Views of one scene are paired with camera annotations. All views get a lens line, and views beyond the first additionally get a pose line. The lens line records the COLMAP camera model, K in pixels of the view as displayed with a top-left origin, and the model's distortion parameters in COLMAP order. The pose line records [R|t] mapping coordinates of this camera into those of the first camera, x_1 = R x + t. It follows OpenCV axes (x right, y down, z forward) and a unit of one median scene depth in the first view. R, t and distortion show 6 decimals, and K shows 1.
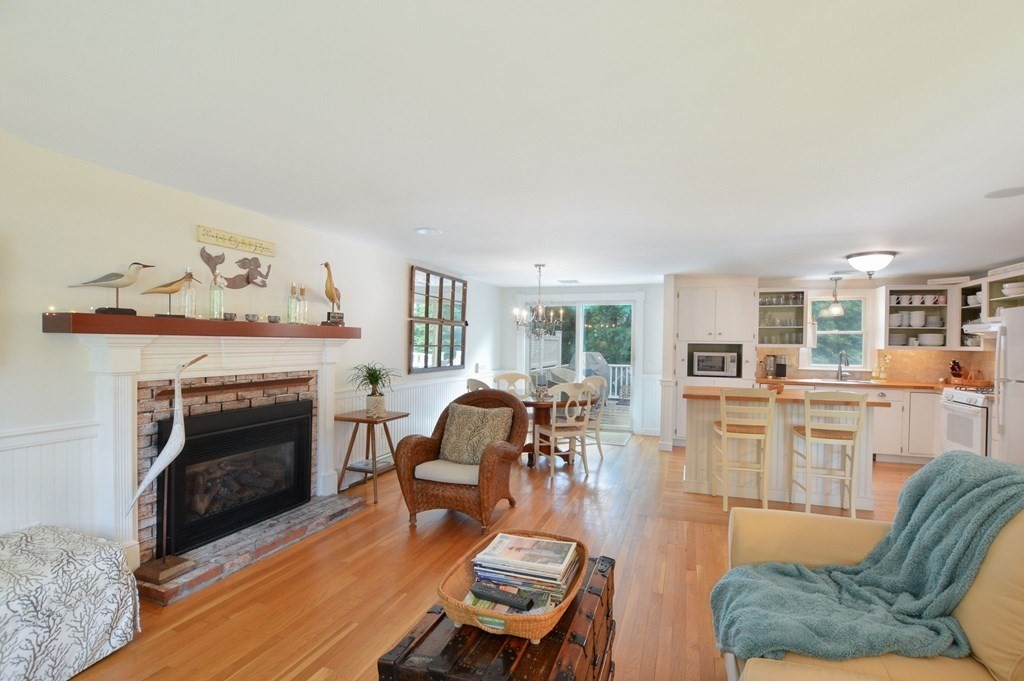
lens RADIAL K [[480.6, 0, 525.9], [0, 480.6, 347.1], [0, 0, 1]] dist [-0.024375, 0.002861]
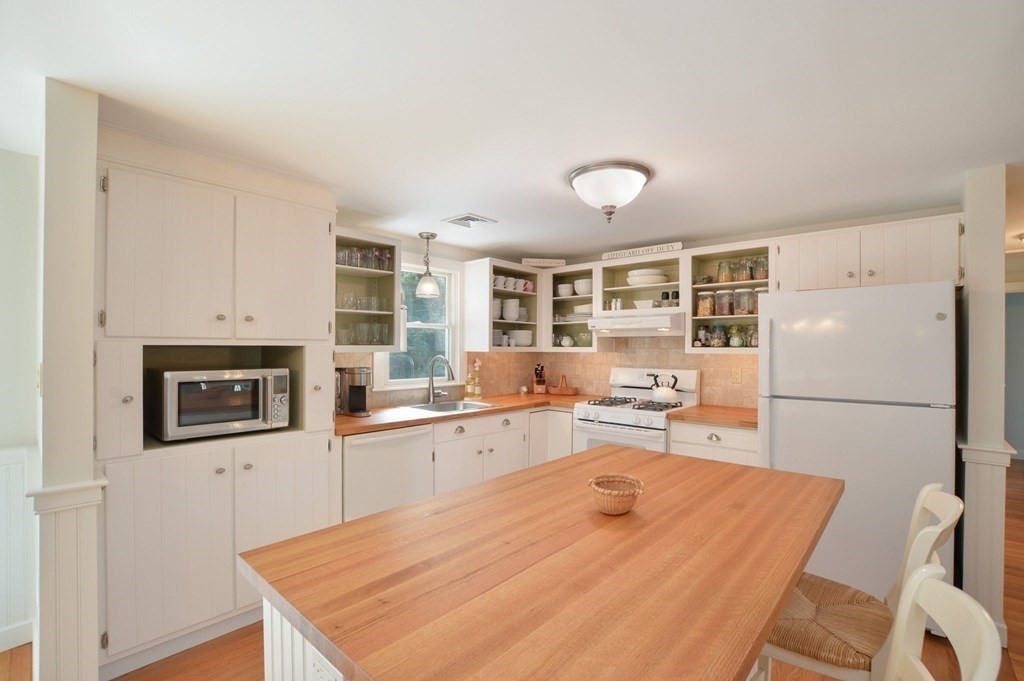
lens RADIAL K [[464.9, 0, 527.9], [0, 464.9, 344.4], [0, 0, 1]] dist [-0.027157, 0.003161]
pose [[0.379795, -0.006670, 0.925047, 0.160539], [0.007193, 0.999965, 0.004257, -0.008134], [-0.925043, 0.005037, 0.379830, 0.673285]]
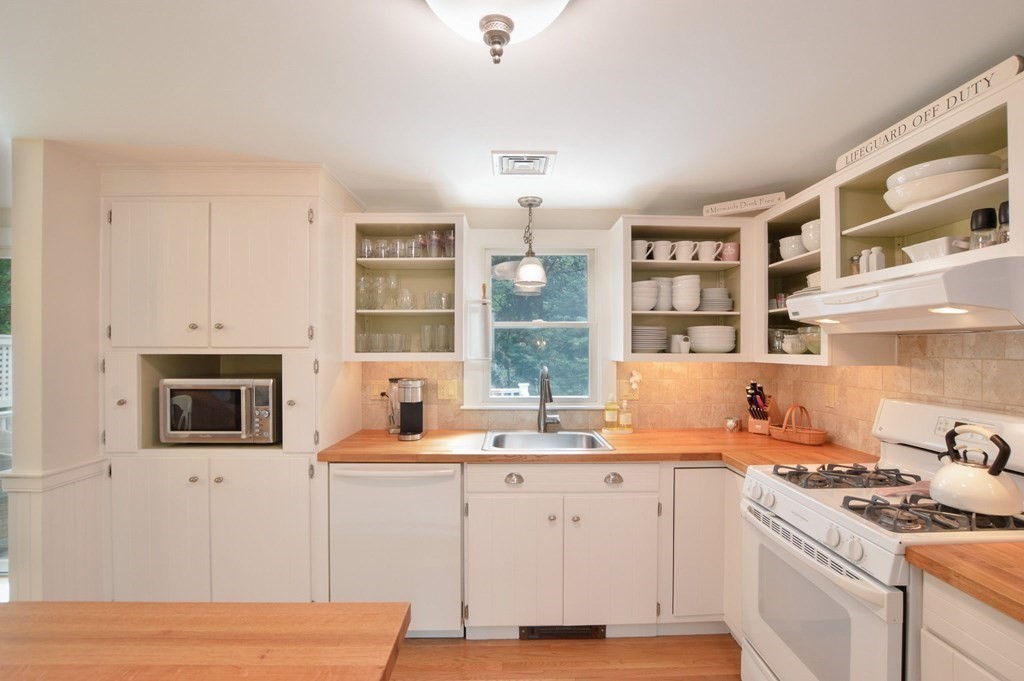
lens RADIAL K [[464.9, 0, 517.4], [0, 464.9, 348.7], [0, 0, 1]] dist [-0.027157, 0.003161]
pose [[0.941057, -0.012739, 0.338008, 0.502296], [0.014646, 0.999888, -0.003092, -0.007113], [-0.337931, 0.007860, 0.941138, 0.610543]]
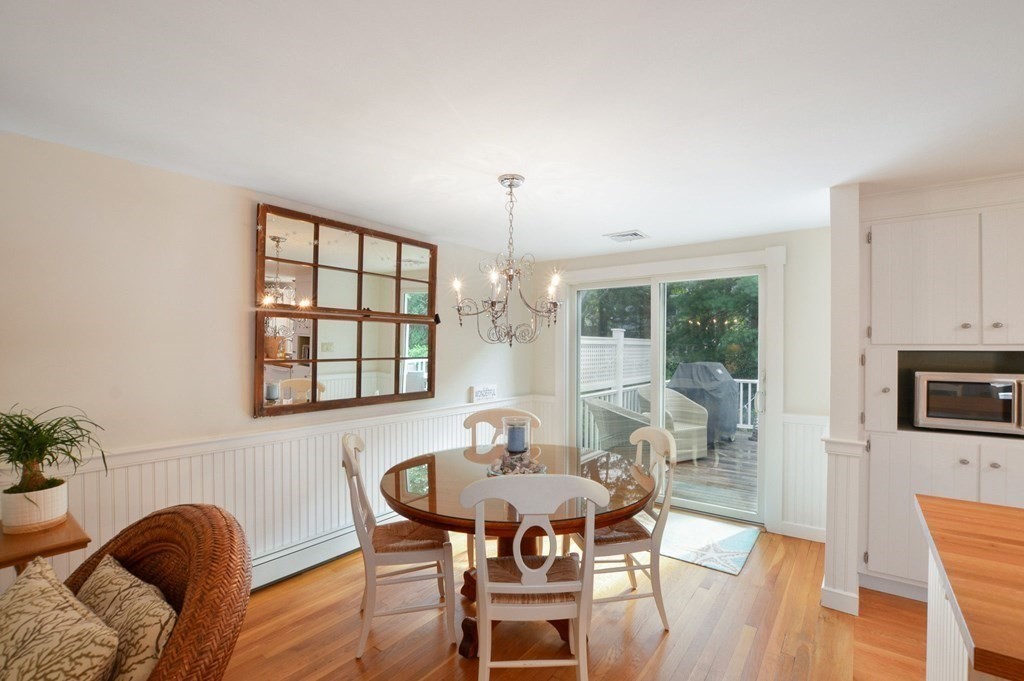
lens RADIAL K [[464.9, 0, 520.7], [0, 464.9, 346.8], [0, 0, 1]] dist [-0.027157, 0.003161]
pose [[0.953188, -0.011390, -0.302164, 0.148838], [0.007947, 0.999889, -0.012624, -0.009064], [0.302274, 0.009632, 0.953173, 0.537882]]
